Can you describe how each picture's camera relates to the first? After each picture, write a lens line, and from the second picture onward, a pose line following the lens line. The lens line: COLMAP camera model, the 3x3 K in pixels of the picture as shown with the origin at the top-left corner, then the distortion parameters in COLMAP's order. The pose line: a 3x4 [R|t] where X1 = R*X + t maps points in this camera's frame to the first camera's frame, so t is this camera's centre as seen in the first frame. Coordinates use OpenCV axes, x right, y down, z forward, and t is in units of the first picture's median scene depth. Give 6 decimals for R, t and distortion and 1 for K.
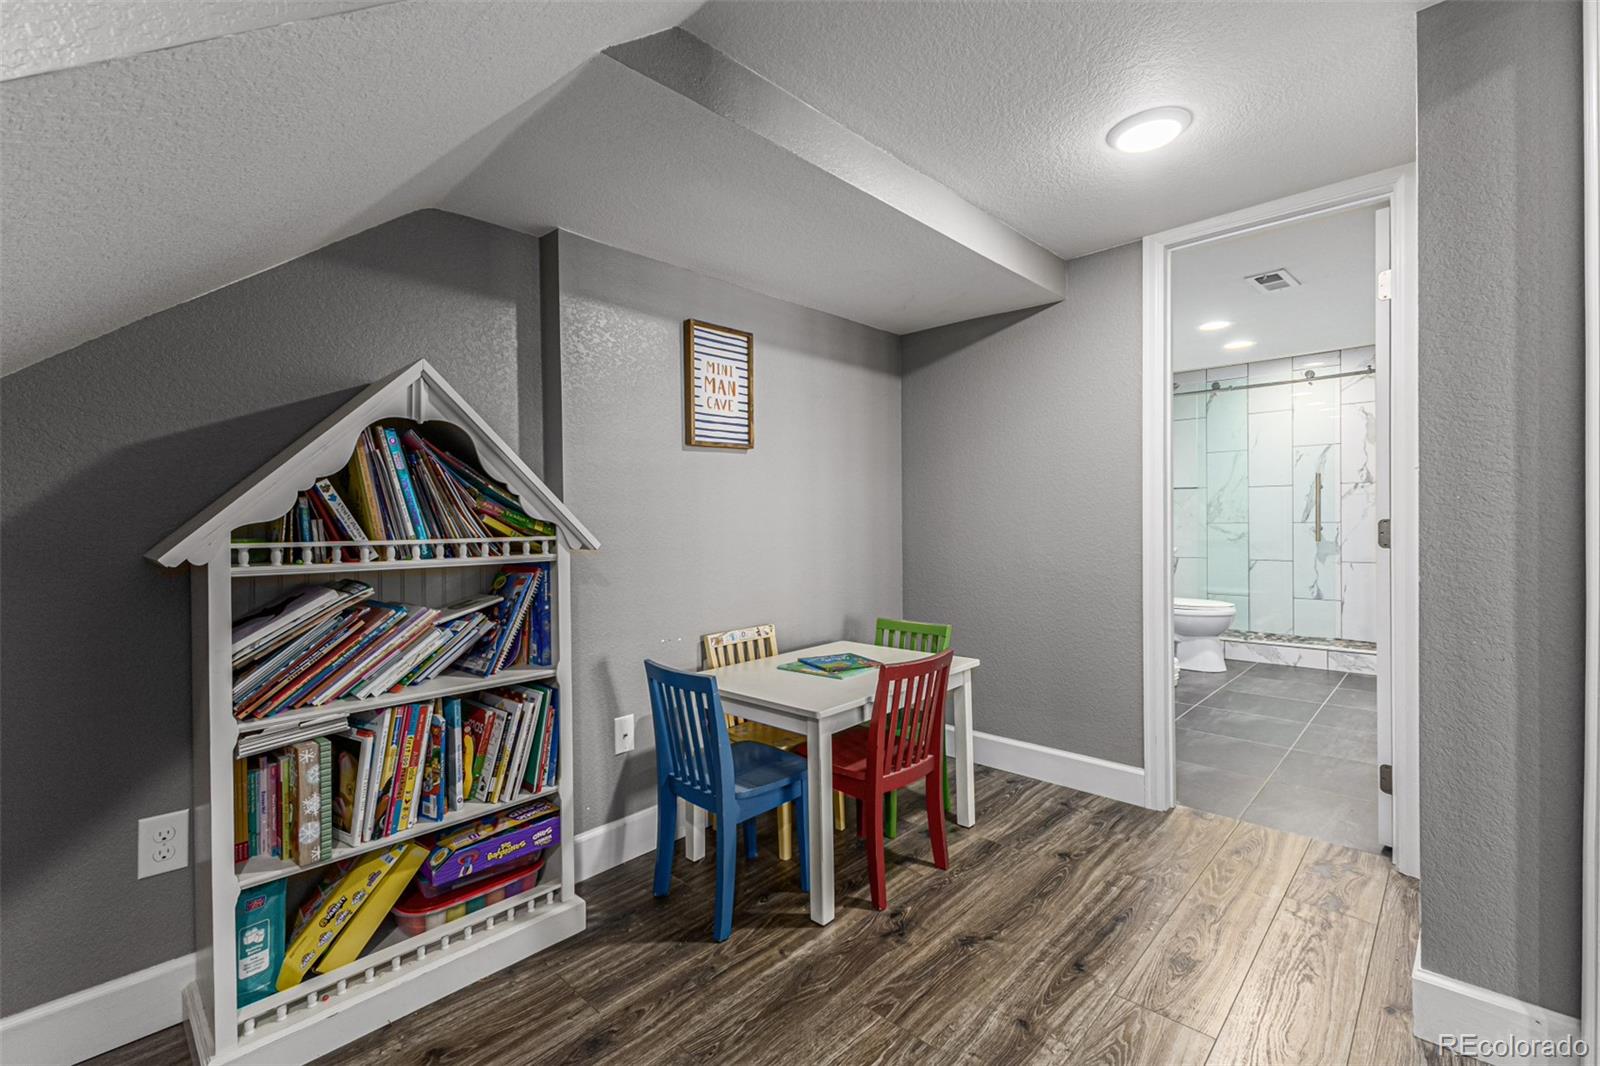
lens RADIAL K [[701.3, 0, 793.5], [0, 701.3, 528.1], [0, 0, 1]] dist [0.000024, 0.000130]
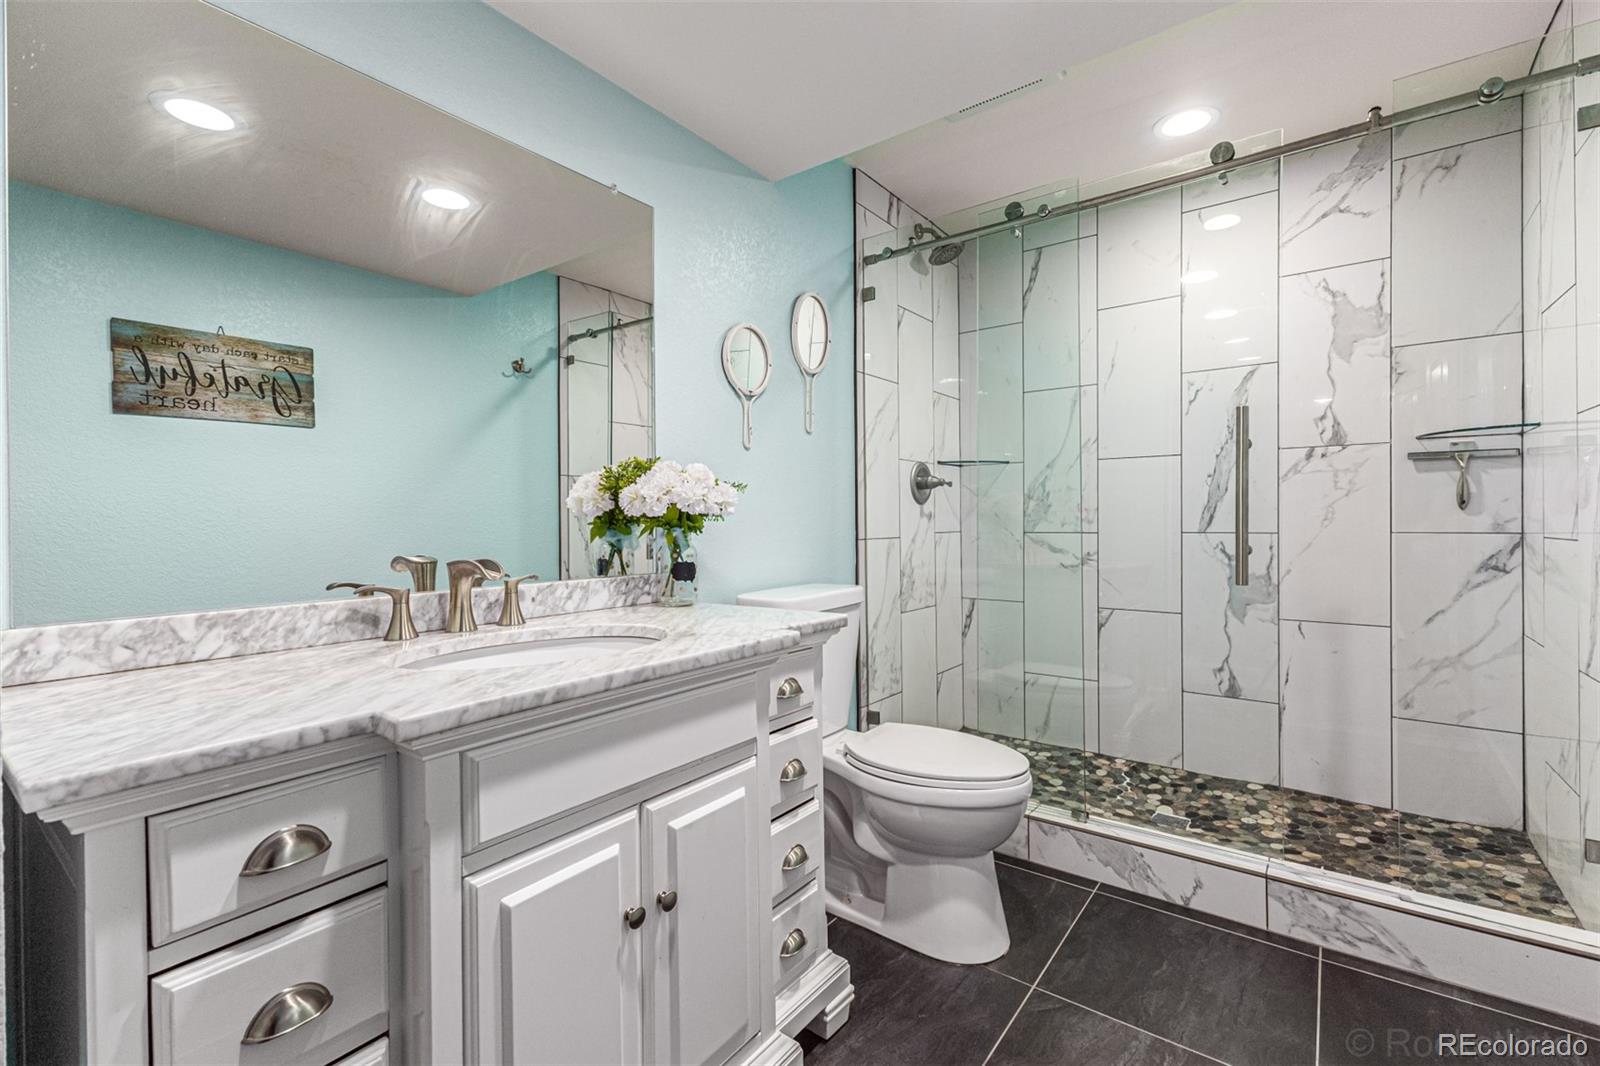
lens RADIAL K [[701.3, 0, 805.1], [0, 701.3, 526.0], [0, 0, 1]] dist [0.000024, 0.000130]
pose [[0.992310, 0.013054, 0.123089, 0.409405], [-0.011138, 0.999806, -0.016240, -0.002096], [-0.123278, 0.014744, 0.992263, 0.572988]]
